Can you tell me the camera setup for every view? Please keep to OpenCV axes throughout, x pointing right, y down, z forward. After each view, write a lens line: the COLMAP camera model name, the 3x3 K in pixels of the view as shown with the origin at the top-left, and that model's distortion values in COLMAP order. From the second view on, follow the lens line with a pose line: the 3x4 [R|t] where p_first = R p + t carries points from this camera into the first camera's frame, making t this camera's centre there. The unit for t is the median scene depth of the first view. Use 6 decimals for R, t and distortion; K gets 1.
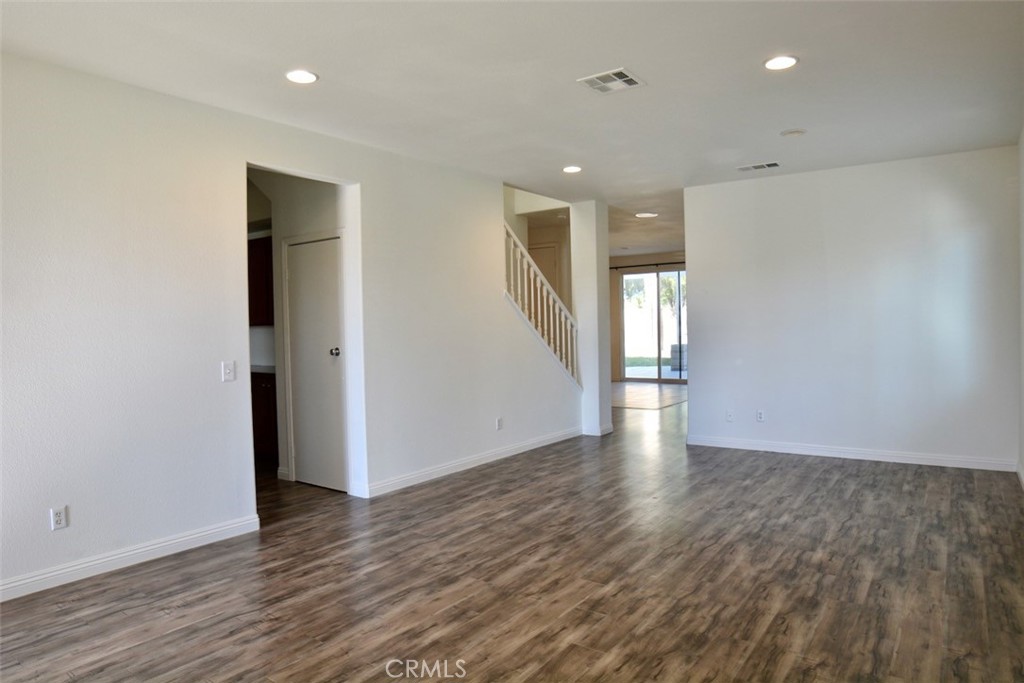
lens RADIAL K [[643.8, 0, 510.5], [0, 643.8, 341.2], [0, 0, 1]] dist [-0.109806, 0.031559]
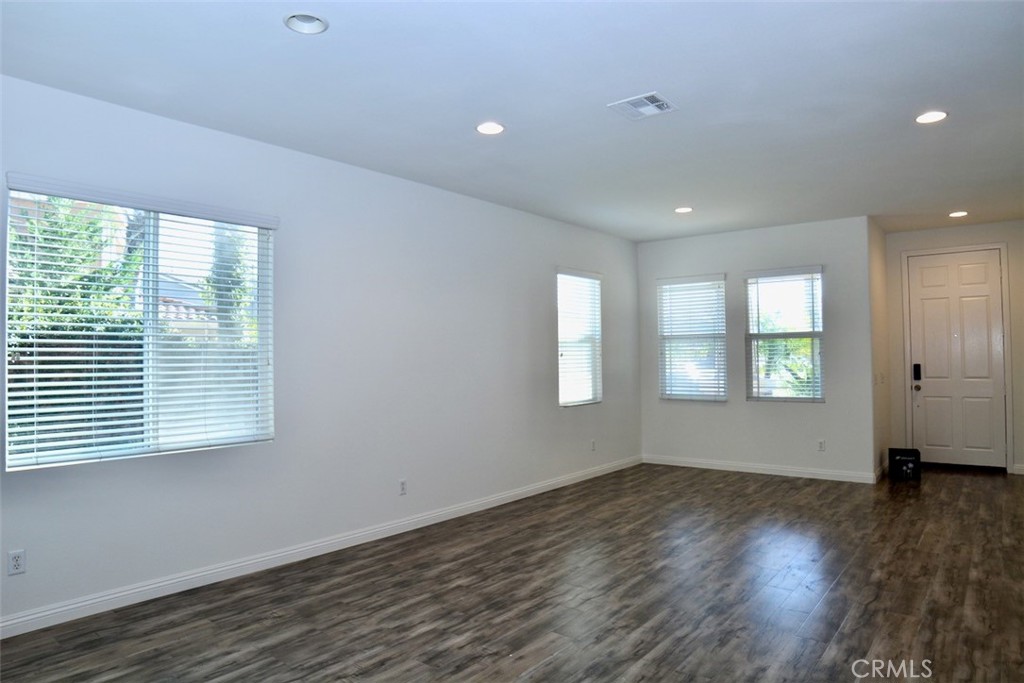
lens RADIAL K [[643.8, 0, 509.4], [0, 643.8, 341.4], [0, 0, 1]] dist [-0.109806, 0.031559]
pose [[-0.998300, 0.034064, 0.047299, 0.329274], [0.034099, 0.999418, -0.000057, -0.060000], [-0.047273, 0.001556, -0.998881, 1.962193]]
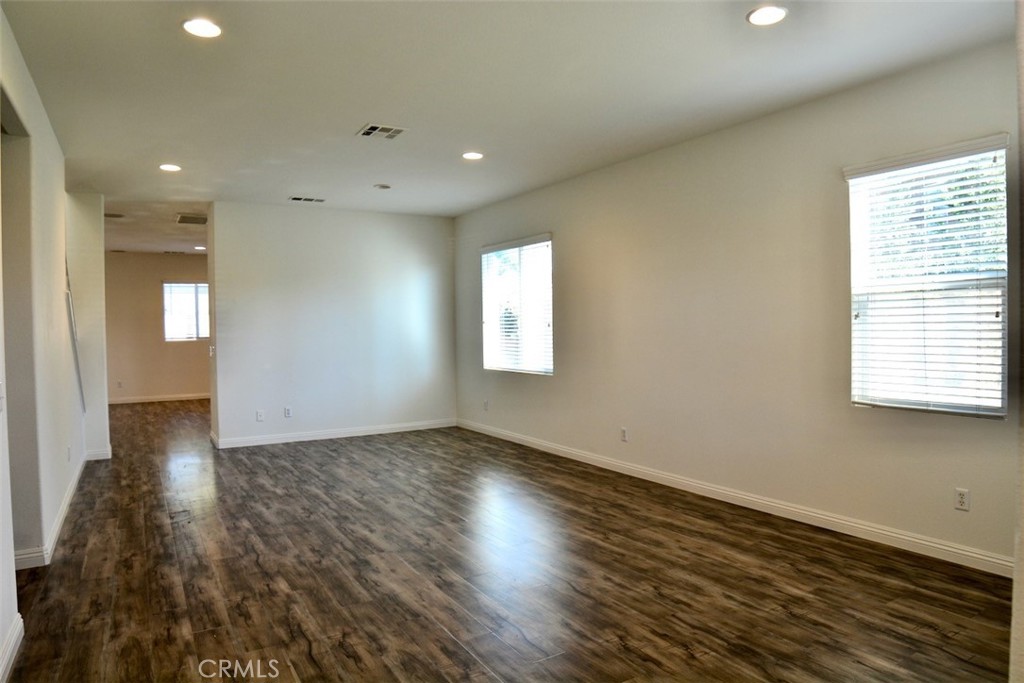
lens RADIAL K [[643.8, 0, 510.1], [0, 643.8, 342.8], [0, 0, 1]] dist [-0.109806, 0.031559]
pose [[0.387735, -0.013410, 0.921673, -0.887209], [0.032333, 0.999477, 0.000940, 0.006976], [-0.921203, 0.029436, 0.387966, 0.296899]]
